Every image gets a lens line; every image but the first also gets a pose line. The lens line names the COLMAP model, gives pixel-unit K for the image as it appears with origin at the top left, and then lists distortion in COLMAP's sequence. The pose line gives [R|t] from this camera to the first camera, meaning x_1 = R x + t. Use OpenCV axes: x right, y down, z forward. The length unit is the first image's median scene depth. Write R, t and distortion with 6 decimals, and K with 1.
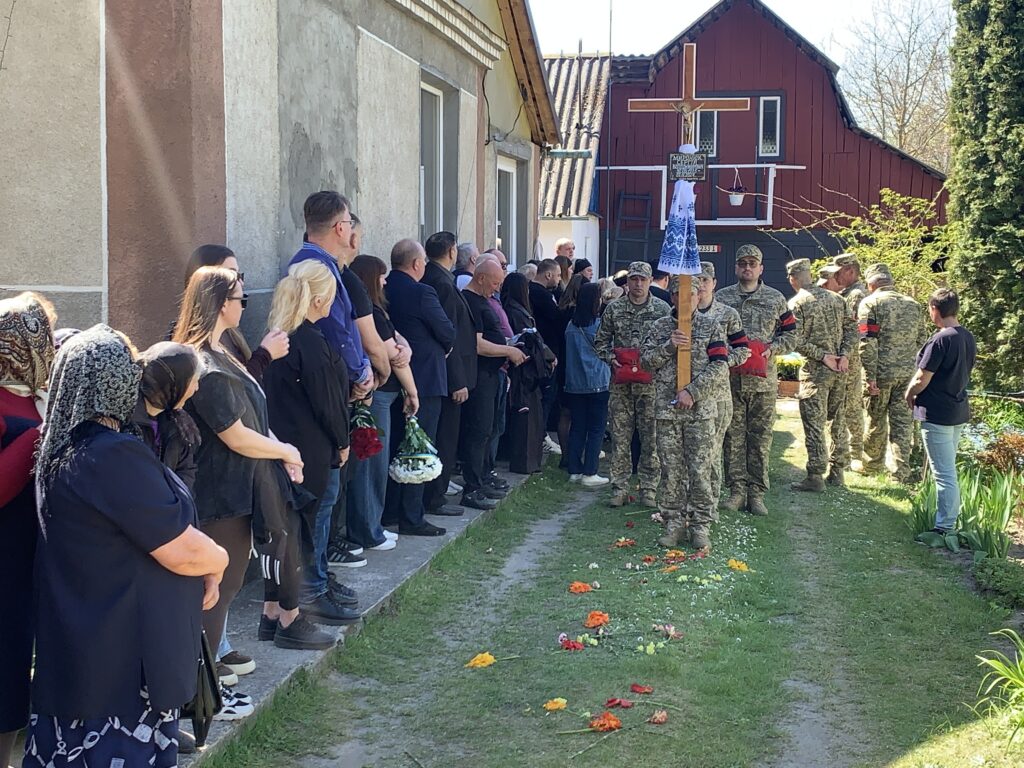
lens RADIAL K [[1540.7, 0, 510.5], [0, 1540.7, 381.5], [0, 0, 1]] dist [0.138274, 0.000000]
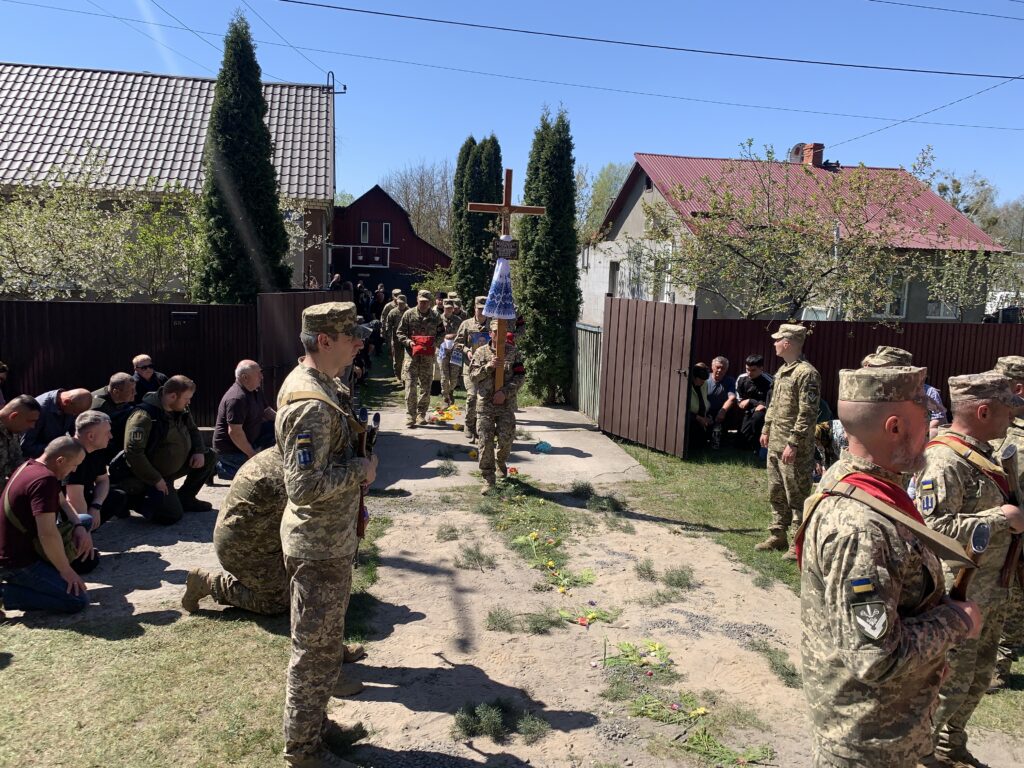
lens RADIAL K [[774.3, 0, 510.5], [0, 774.3, 385.2], [0, 0, 1]] dist [-0.013779, -0.001652]
pose [[0.926975, -0.026970, 0.374153, -0.179759], [0.000443, 0.997490, 0.070802, 0.016685], [-0.375124, -0.065466, 0.924660, -0.470711]]
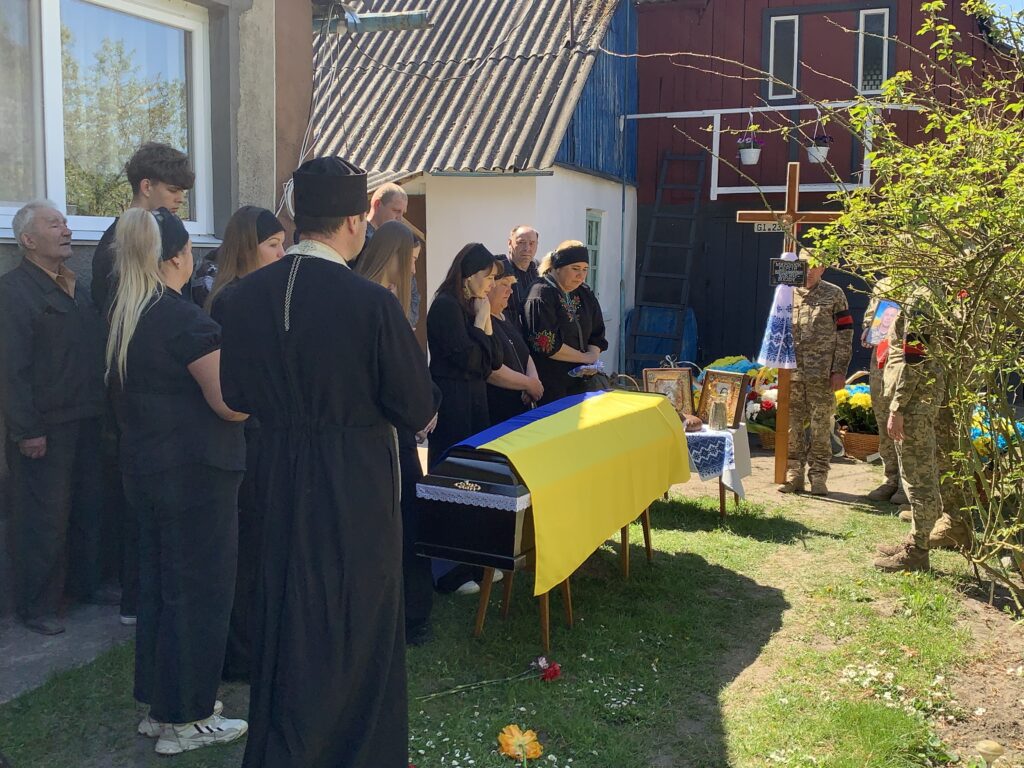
lens RADIAL K [[1147.1, 0, 515.3], [0, 1147.1, 389.8], [0, 0, 1]] dist [0.061656, 0.000000]
pose [[0.978875, 0.025297, -0.202887, 0.128914], [-0.019026, 0.999281, 0.032799, -0.027367], [0.203571, -0.028246, 0.978653, 0.486200]]
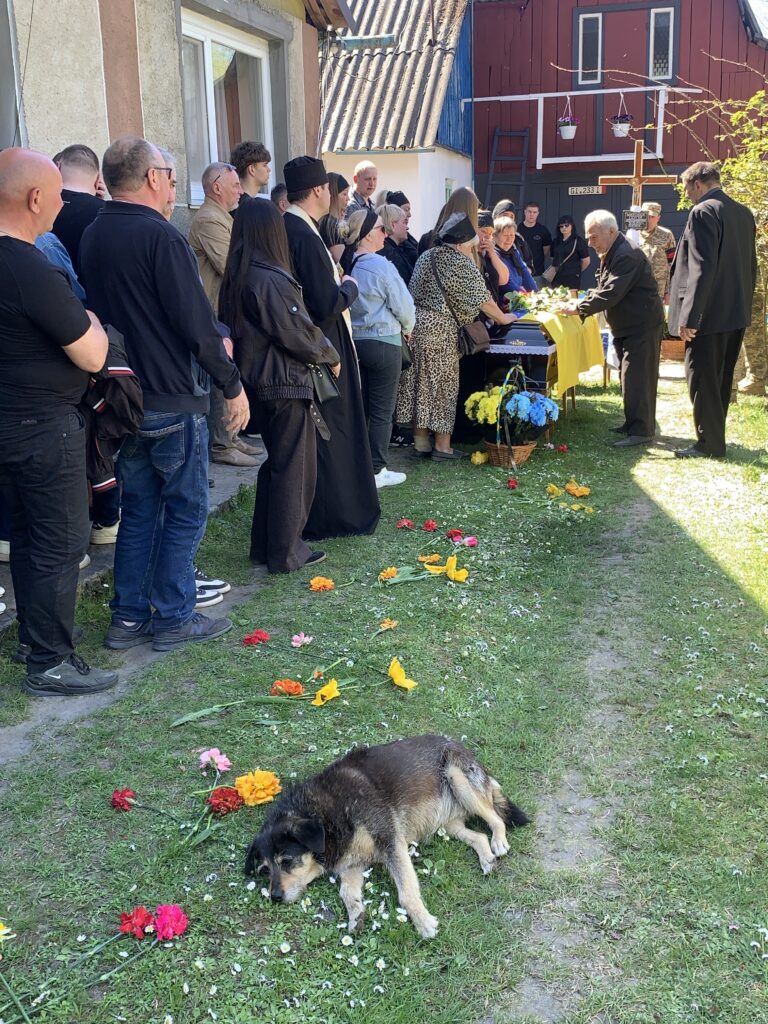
lens RADIAL K [[1106.7, 0, 386.7], [0, 1106.7, 511.5], [0, 0, 1]] dist [-0.001117, 0.000000]
pose [[0.995227, -0.003941, -0.097507, 0.077975], [0.020163, 0.985927, 0.165953, -0.011188], [0.095480, -0.167127, 0.981301, 0.352536]]
